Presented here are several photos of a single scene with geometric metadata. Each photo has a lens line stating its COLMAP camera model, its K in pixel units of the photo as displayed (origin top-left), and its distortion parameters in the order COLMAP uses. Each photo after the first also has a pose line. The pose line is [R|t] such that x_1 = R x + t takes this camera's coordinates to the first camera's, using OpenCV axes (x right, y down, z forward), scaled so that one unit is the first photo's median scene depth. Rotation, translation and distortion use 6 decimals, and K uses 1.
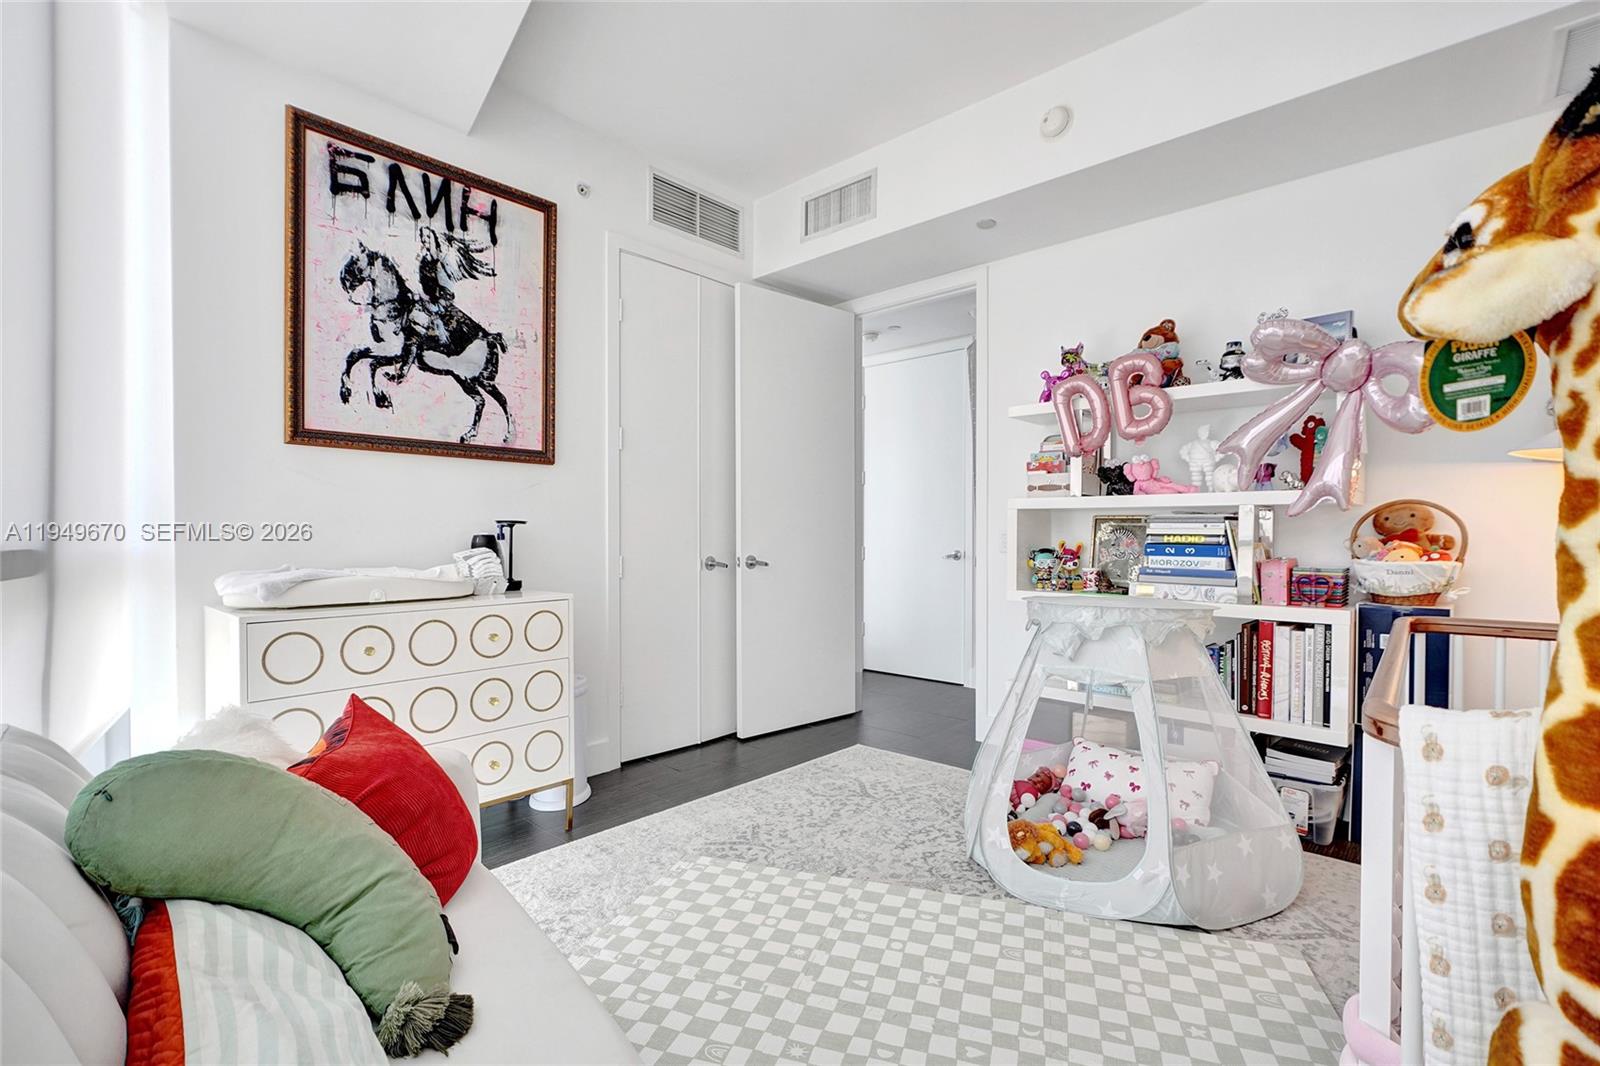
lens RADIAL K [[717.7, 0, 802.2], [0, 717.7, 532.4], [0, 0, 1]] dist [-0.020302, 0.006224]
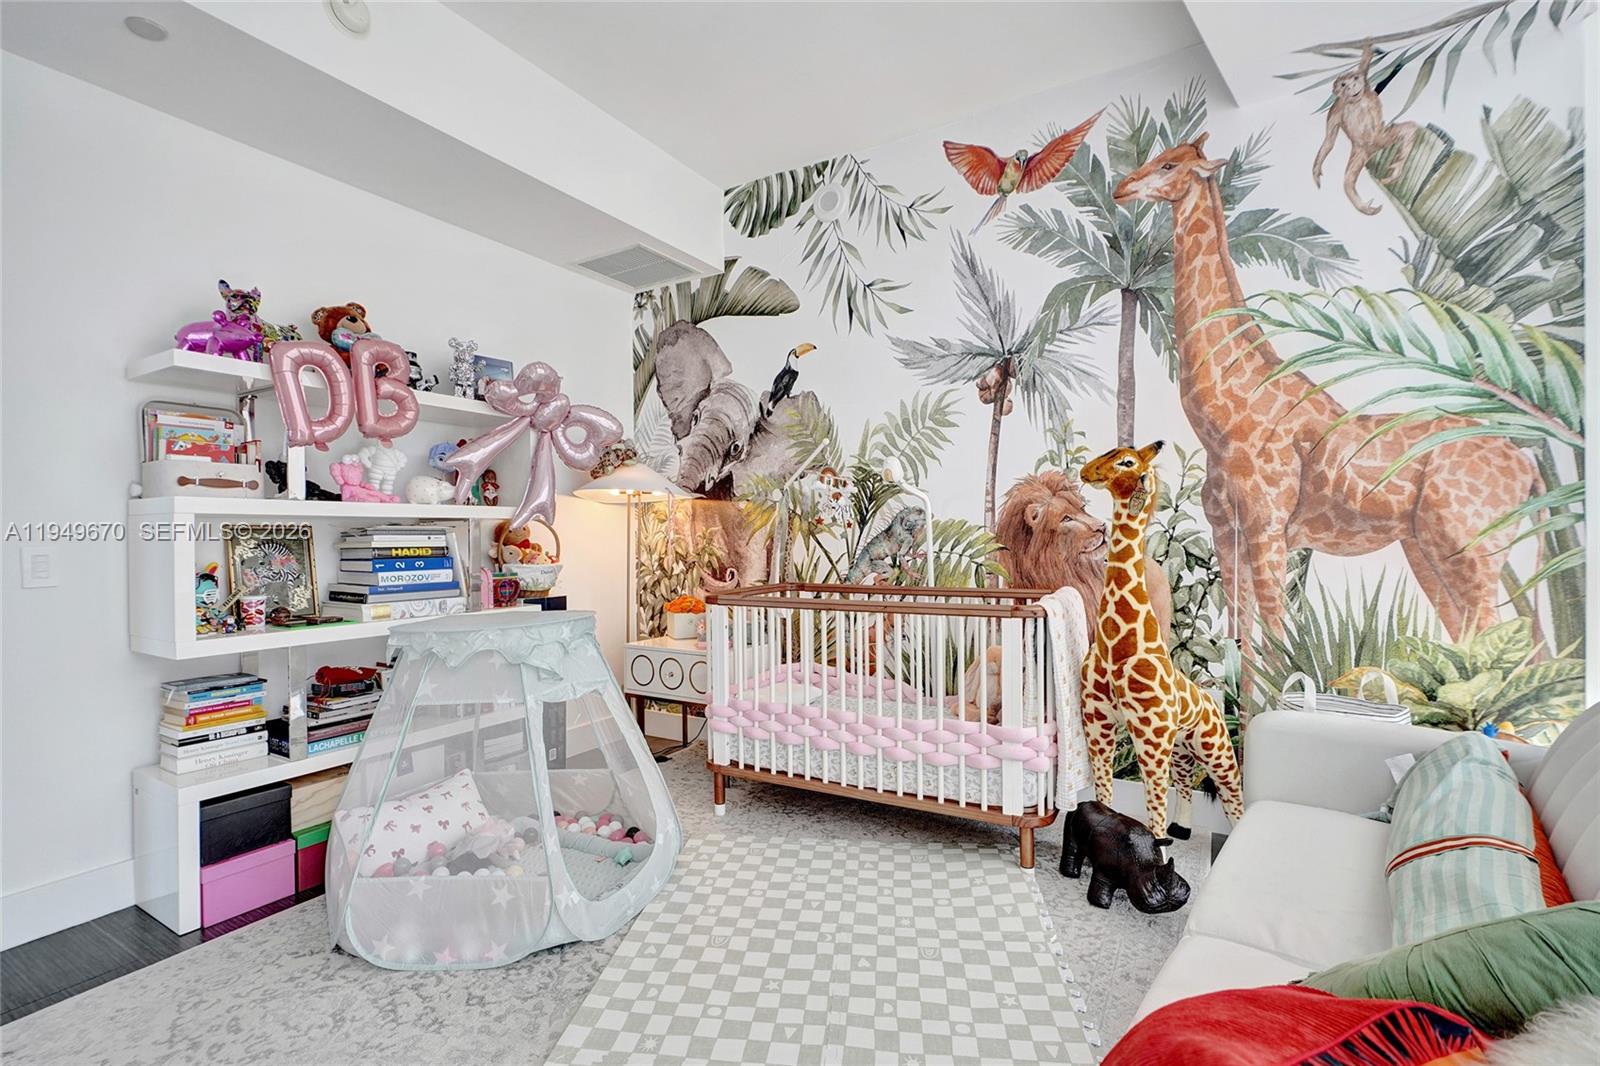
lens RADIAL K [[717.7, 0, 802.9], [0, 717.7, 535.5], [0, 0, 1]] dist [-0.020302, 0.006224]
pose [[-0.191492, -0.002947, 0.981490, -0.671389], [0.009886, 0.999939, 0.004931, -0.016782], [-0.981444, 0.010647, -0.191451, 0.932656]]
